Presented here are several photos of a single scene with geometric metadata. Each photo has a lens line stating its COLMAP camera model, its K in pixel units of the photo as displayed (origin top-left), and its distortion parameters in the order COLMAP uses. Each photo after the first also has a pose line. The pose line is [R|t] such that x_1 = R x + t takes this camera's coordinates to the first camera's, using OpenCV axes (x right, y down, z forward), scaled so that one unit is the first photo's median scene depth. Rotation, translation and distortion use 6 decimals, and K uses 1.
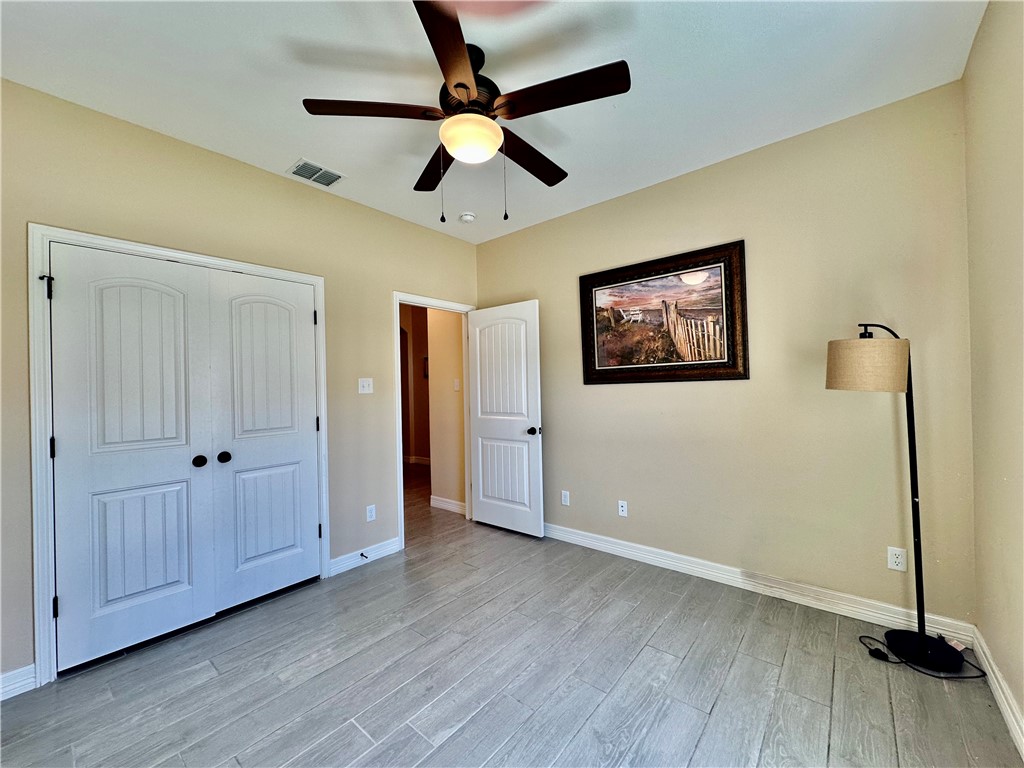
lens RADIAL K [[407.8, 0, 512.7], [0, 407.8, 382.9], [0, 0, 1]] dist [-0.003028, 0.000546]
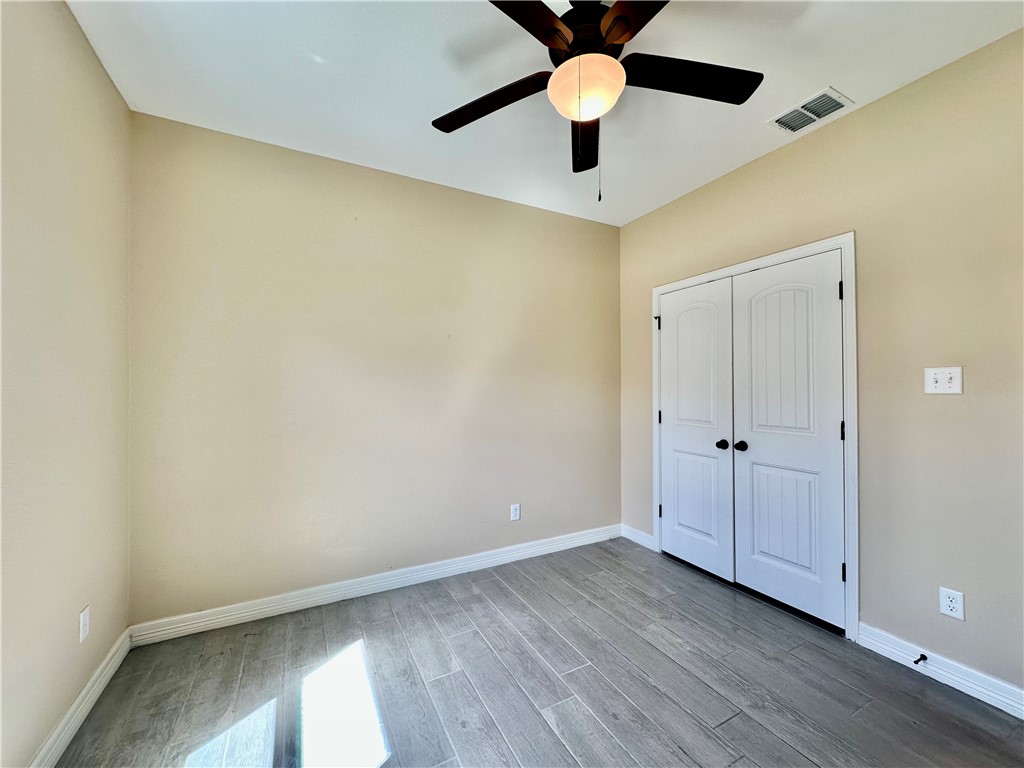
lens RADIAL K [[407.8, 0, 513.5], [0, 407.8, 384.0], [0, 0, 1]] dist [-0.003028, 0.000546]
pose [[-0.375735, 0.017012, -0.926571, 0.602720], [0.019079, 0.999762, 0.010619, -0.007937], [0.926531, -0.013688, -0.375970, 0.961243]]
